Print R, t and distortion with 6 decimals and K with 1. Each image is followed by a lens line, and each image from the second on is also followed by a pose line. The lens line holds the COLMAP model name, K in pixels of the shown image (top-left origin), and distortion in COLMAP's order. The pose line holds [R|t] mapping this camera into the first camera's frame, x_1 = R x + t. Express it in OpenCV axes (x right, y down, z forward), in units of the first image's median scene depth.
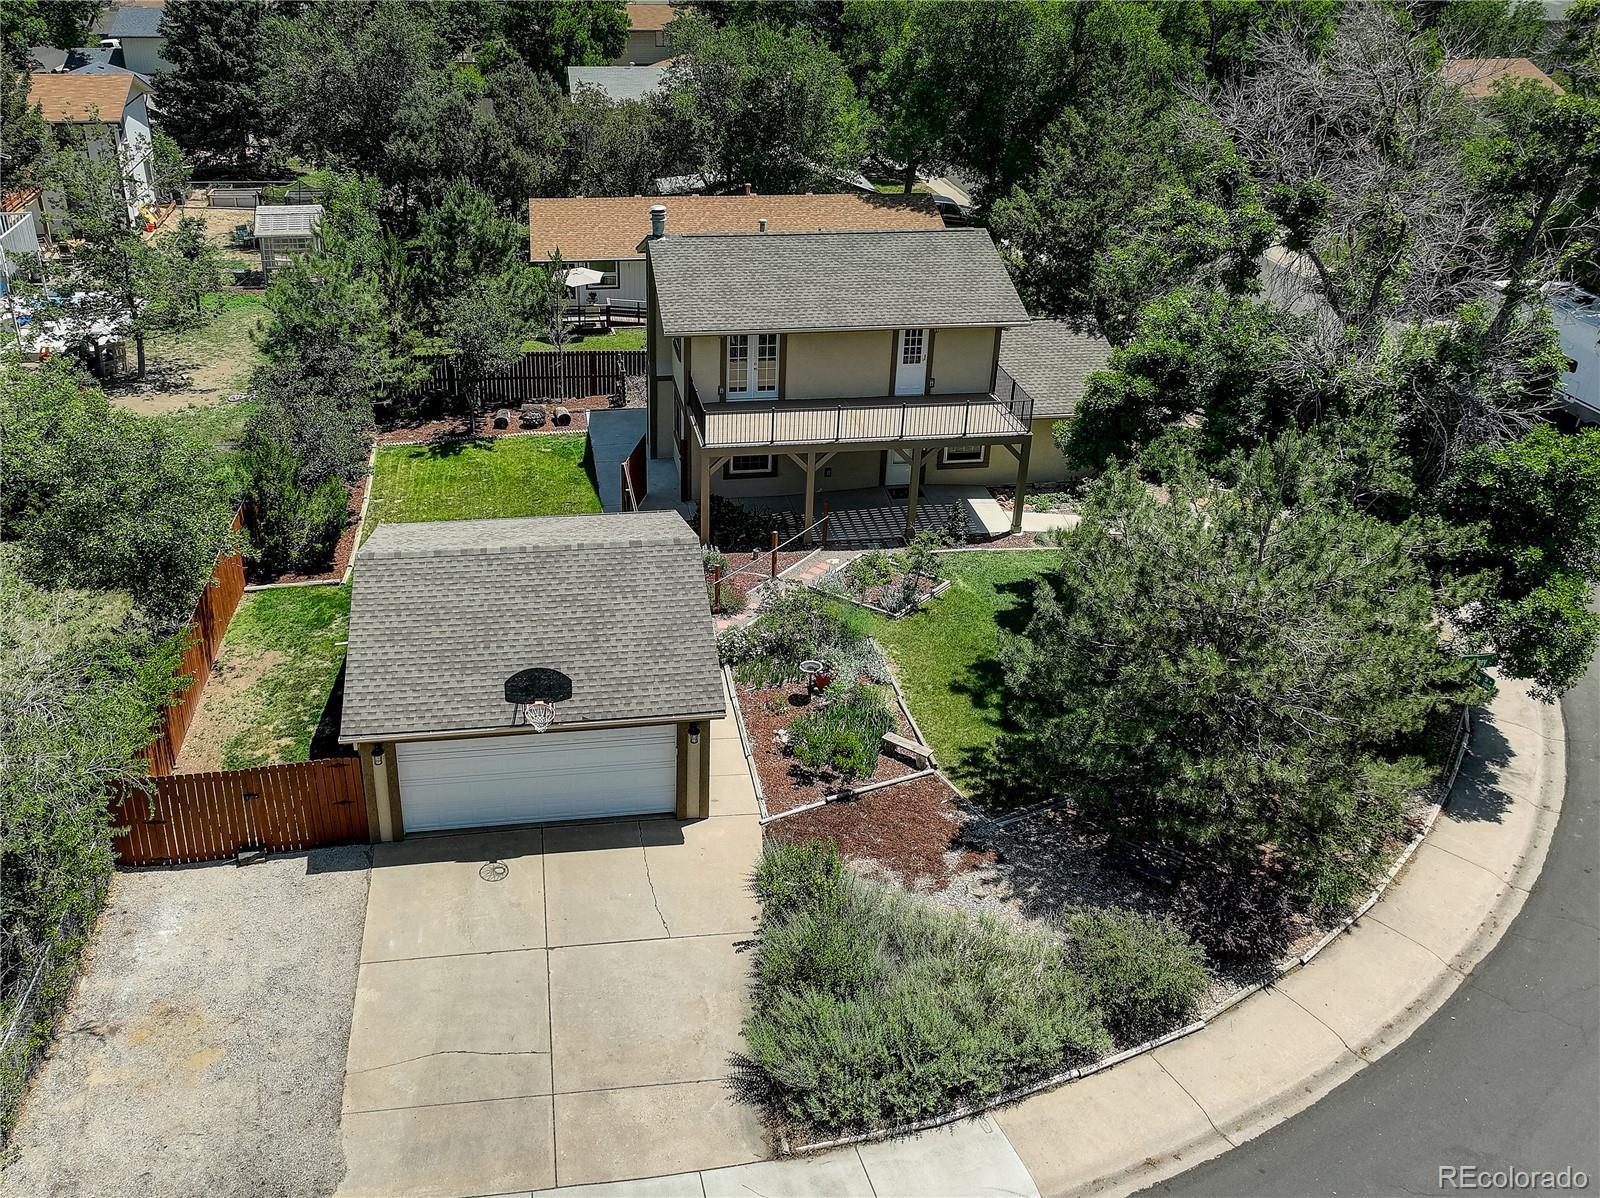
lens RADIAL K [[1386.4, 0, 718.0], [0, 1386.4, 637.6], [0, 0, 1]] dist [0.007658, 0.002016]
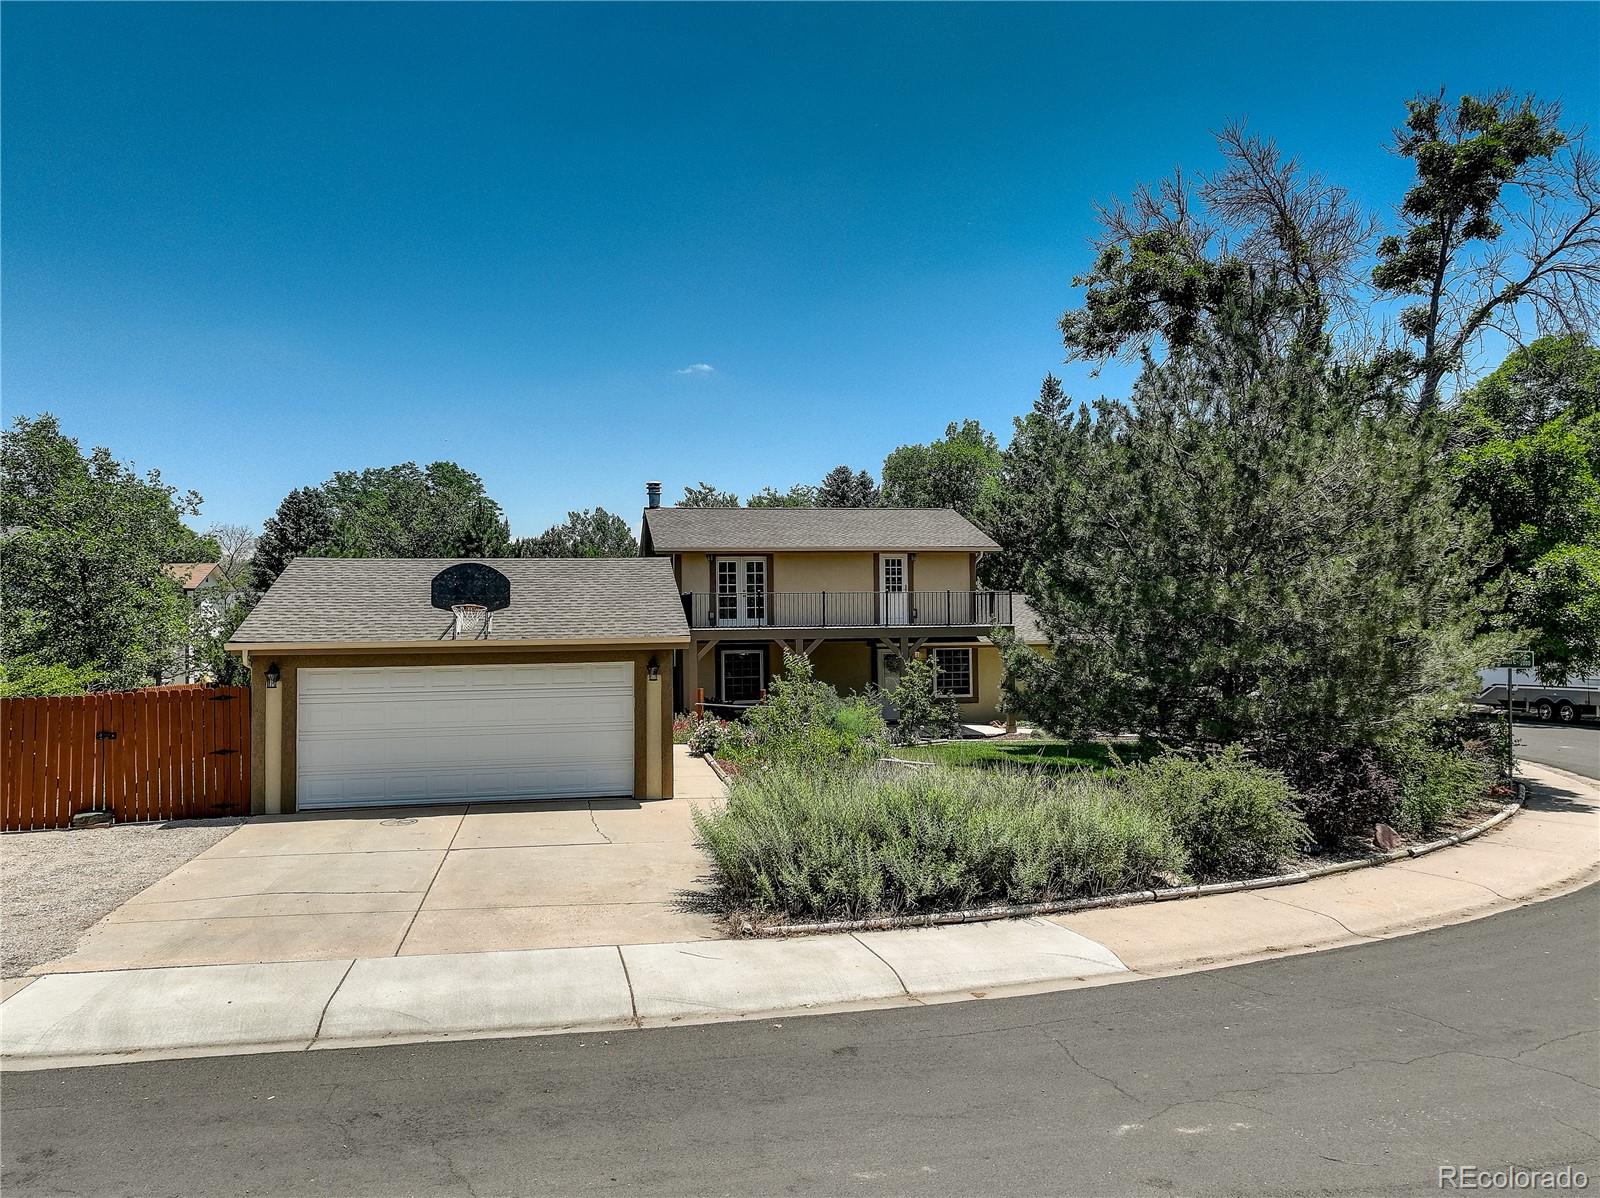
lens RADIAL K [[1231.9, 0, 800.0], [0, 1231.9, 599.0], [0, 0, 1]] dist [0.002211, 0.007203]
pose [[0.998609, -0.017282, 0.049815, 0.023682], [0.038720, 0.881635, -0.470341, 0.256362], [-0.035791, 0.471615, 0.881078, 0.194689]]
